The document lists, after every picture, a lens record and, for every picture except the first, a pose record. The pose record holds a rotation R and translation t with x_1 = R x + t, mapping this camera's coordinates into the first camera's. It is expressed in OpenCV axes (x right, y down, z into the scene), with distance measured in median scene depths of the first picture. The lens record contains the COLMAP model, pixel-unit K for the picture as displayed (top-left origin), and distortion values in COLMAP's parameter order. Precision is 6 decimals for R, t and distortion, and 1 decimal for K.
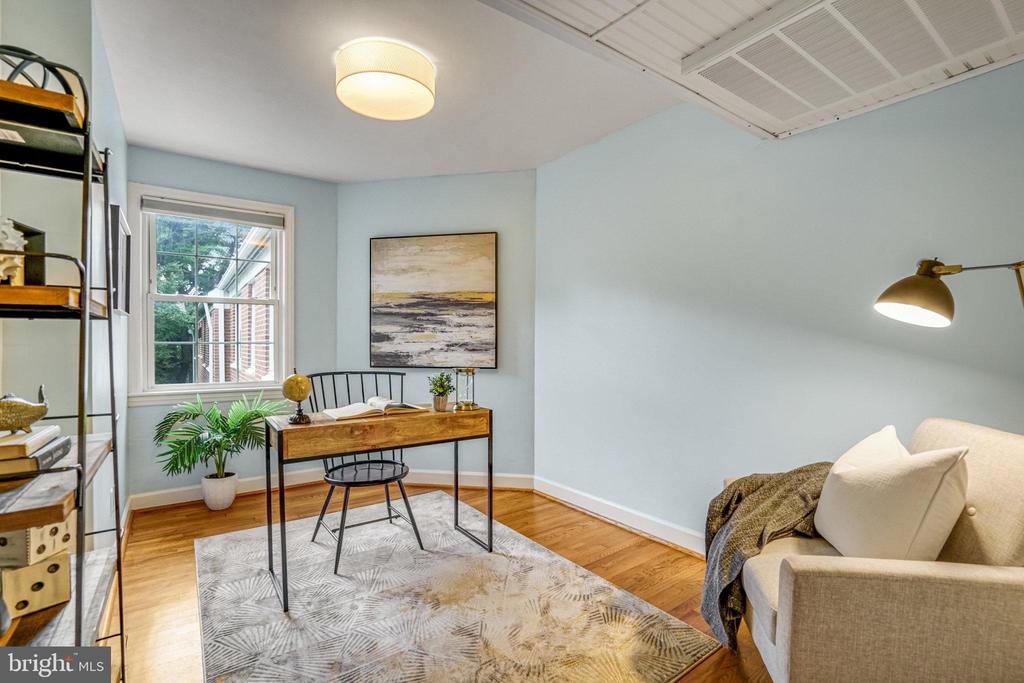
lens RADIAL K [[471.8, 0, 502.4], [0, 471.8, 334.7], [0, 0, 1]] dist [-0.047316, 0.008788]
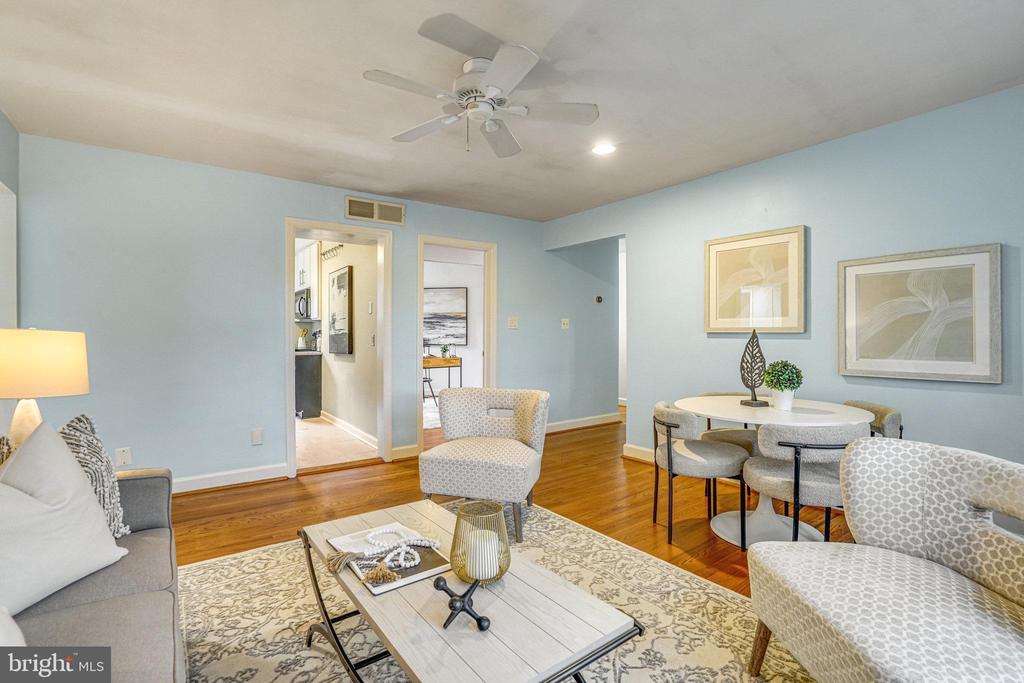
lens RADIAL K [[471.8, 0, 502.4], [0, 471.8, 334.7], [0, 0, 1]] dist [-0.047316, 0.008788]
pose [[0.999948, 0.002741, 0.009832, 0.145278], [-0.002962, 0.999742, 0.022540, -0.035735], [-0.009768, -0.022568, 0.999698, -1.385869]]
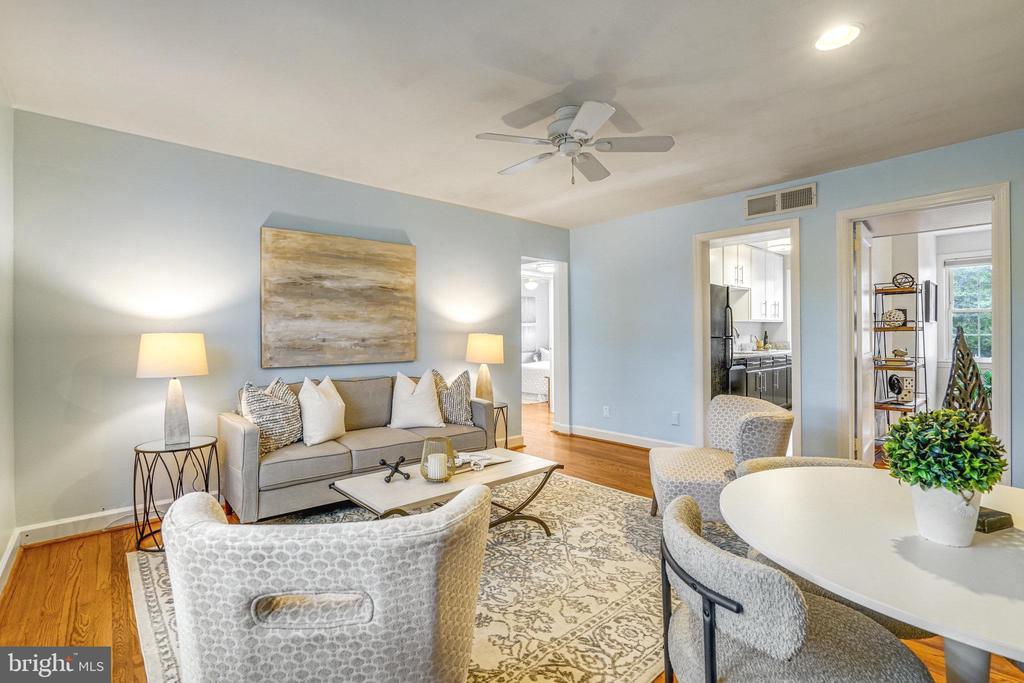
lens RADIAL K [[471.8, 0, 502.4], [0, 471.8, 334.7], [0, 0, 1]] dist [-0.047316, 0.008788]
pose [[0.090934, 0.004161, -0.995848, 0.858077], [0.022140, 0.999736, 0.006199, -0.032513], [0.995611, -0.022612, 0.090818, -0.935039]]
